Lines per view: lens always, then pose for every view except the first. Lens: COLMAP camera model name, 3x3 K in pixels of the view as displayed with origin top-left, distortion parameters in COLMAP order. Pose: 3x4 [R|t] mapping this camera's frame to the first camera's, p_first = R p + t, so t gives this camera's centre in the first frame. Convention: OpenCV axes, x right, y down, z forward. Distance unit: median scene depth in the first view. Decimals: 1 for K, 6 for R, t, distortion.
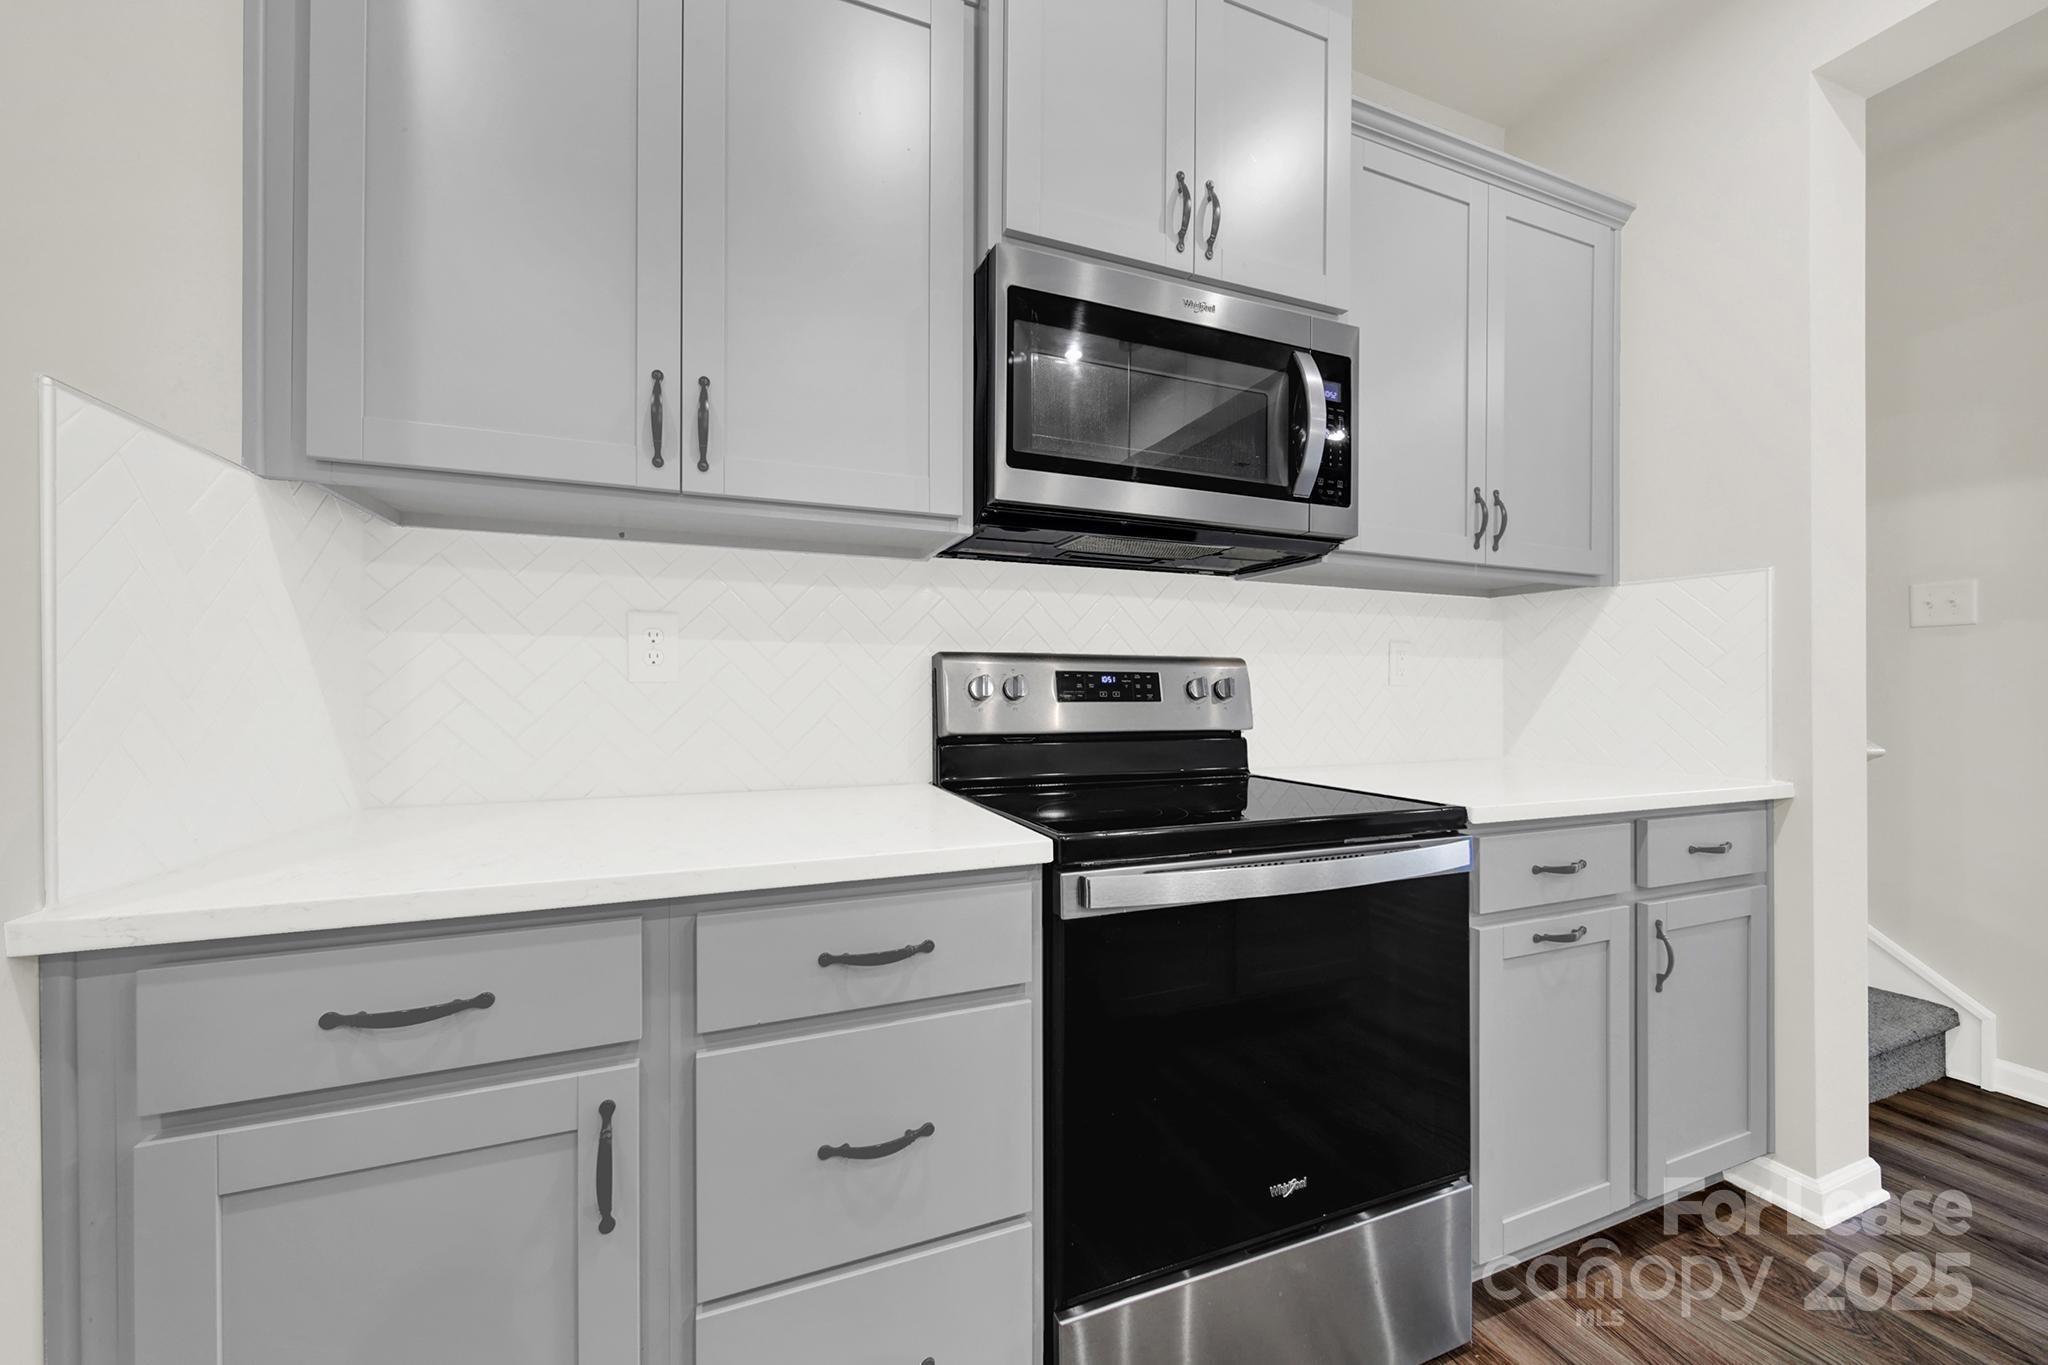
lens RADIAL K [[755.3, 0, 1026.9], [0, 755.3, 689.0], [0, 0, 1]] dist [-0.000651, -0.000918]
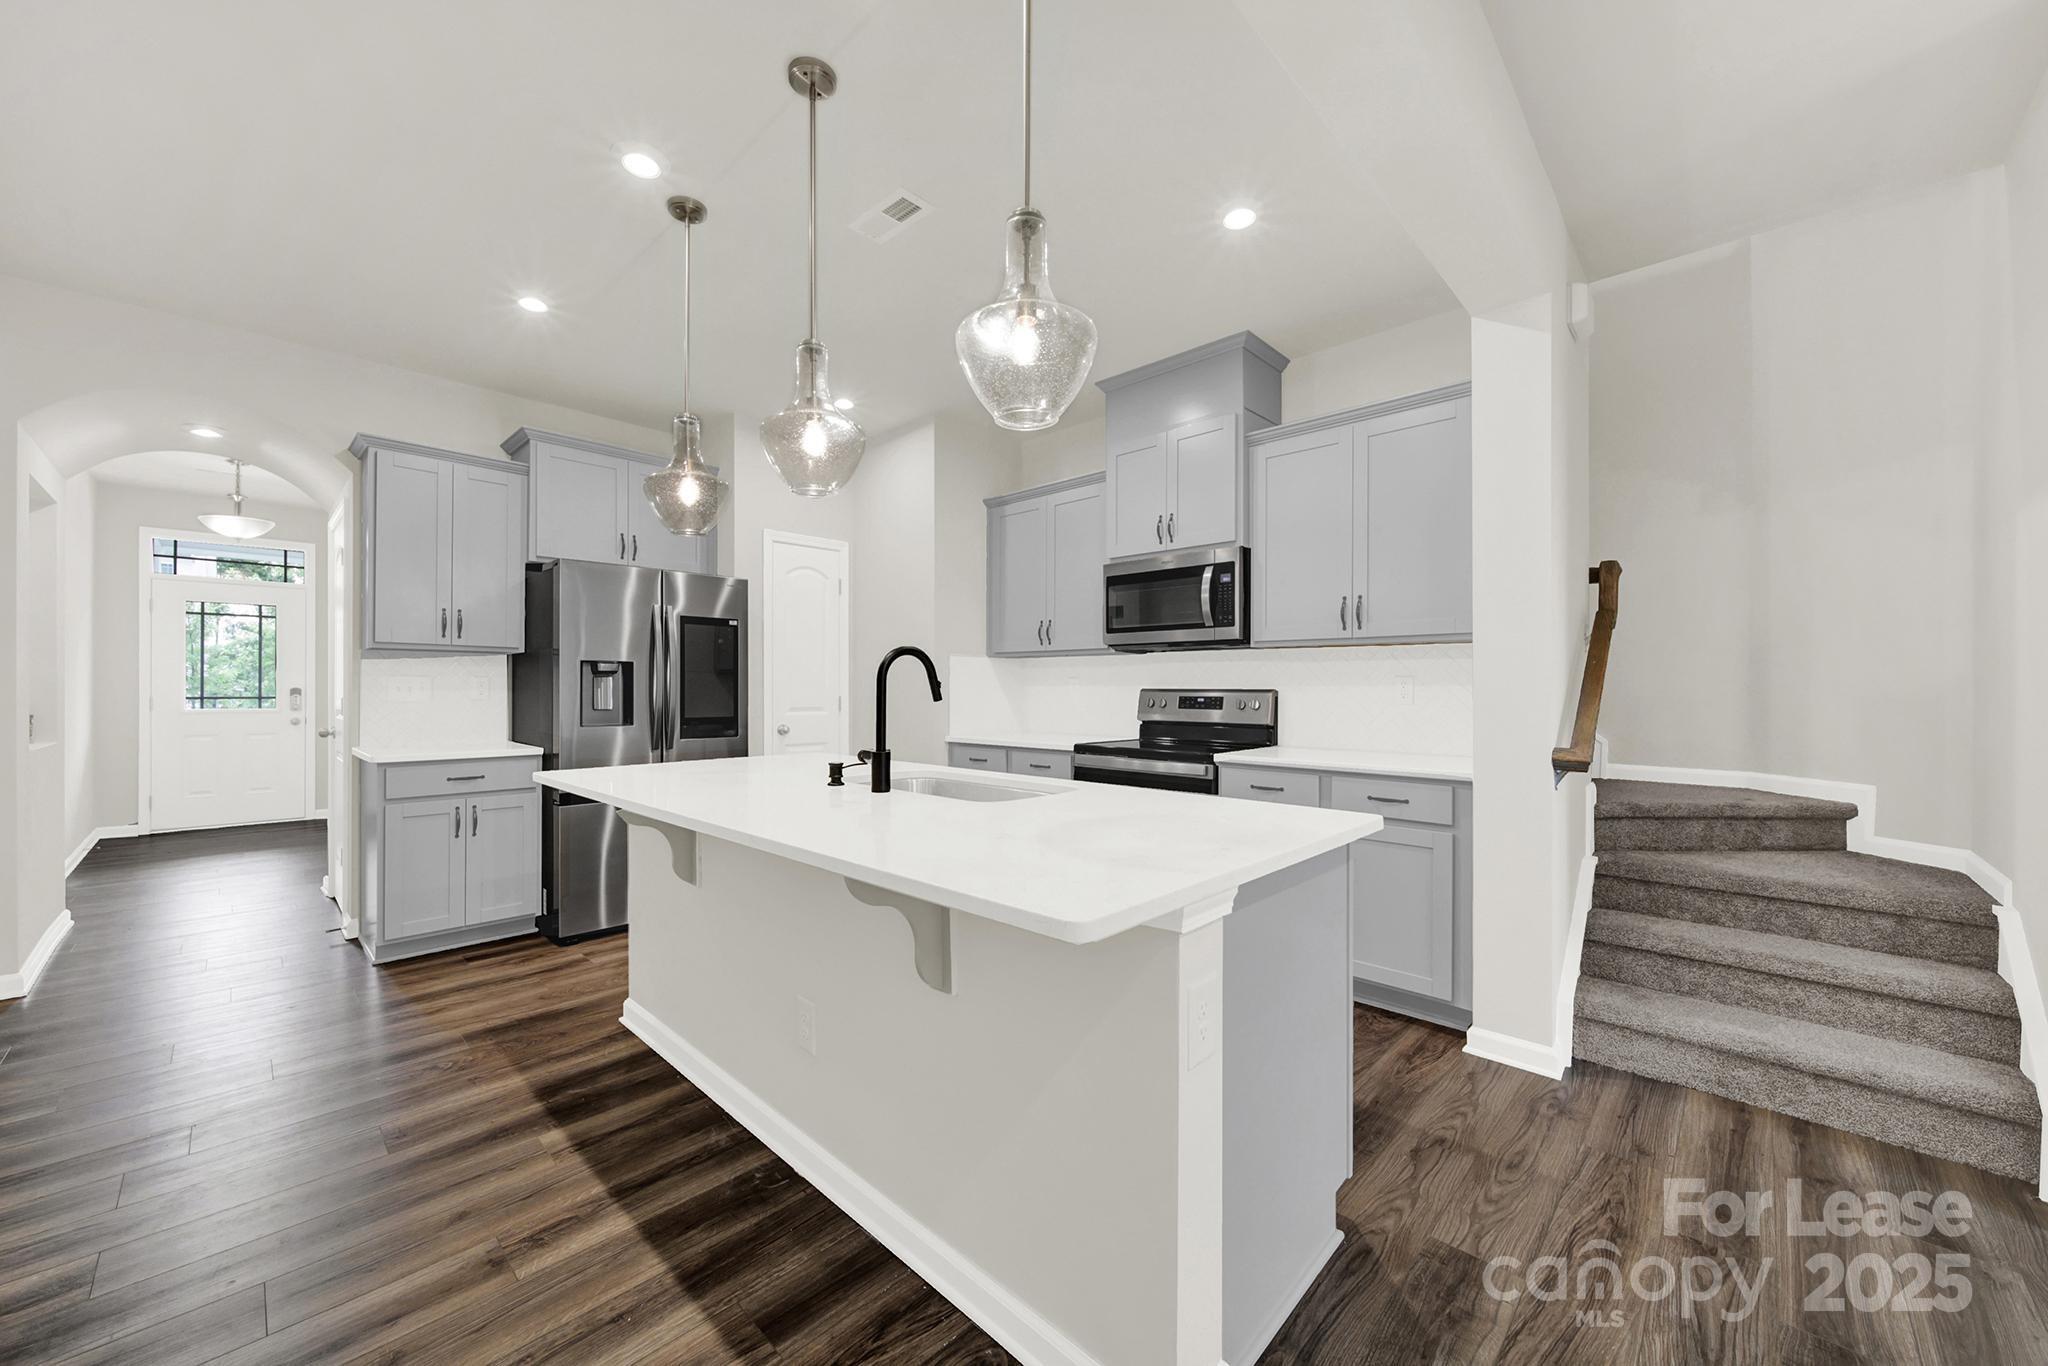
lens RADIAL K [[755.3, 0, 1013.2], [0, 755.3, 683.7], [0, 0, 1]] dist [-0.000651, -0.000918]
pose [[0.405708, -0.010024, -0.913948, 2.037443], [0.003647, 0.999950, -0.009348, -0.043456], [0.913995, 0.000459, 0.405725, -0.484253]]
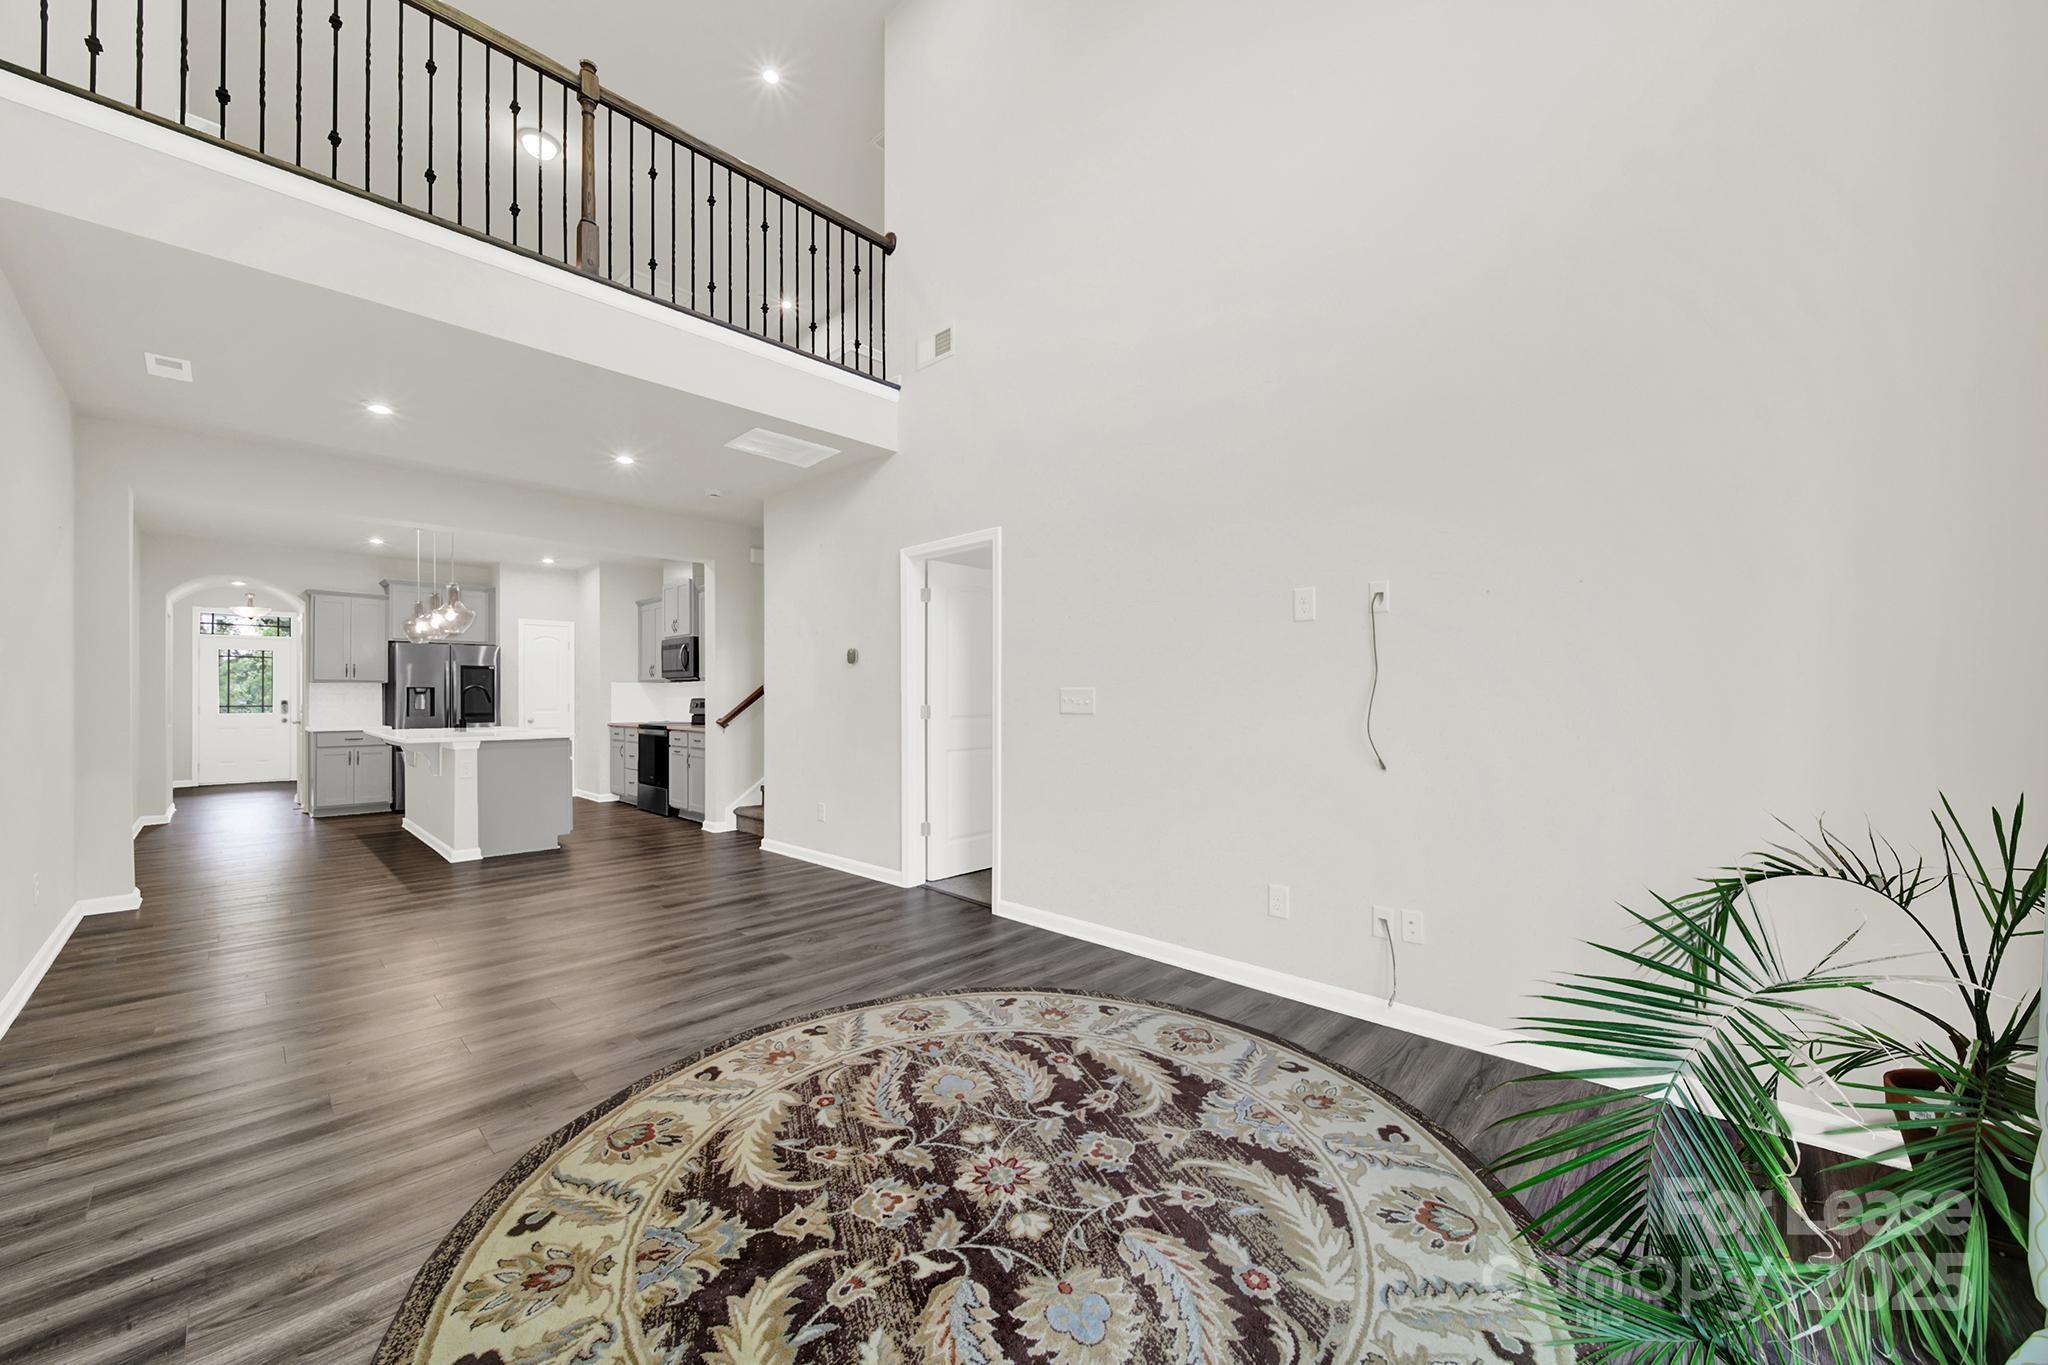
lens RADIAL K [[755.3, 0, 1021.2], [0, 755.3, 692.9], [0, 0, 1]] dist [-0.000651, -0.000918]
pose [[0.410131, -0.011569, -0.911953, 5.797690], [0.009431, 0.999920, -0.008443, -0.020996], [0.911978, -0.005138, 0.410207, 0.944750]]
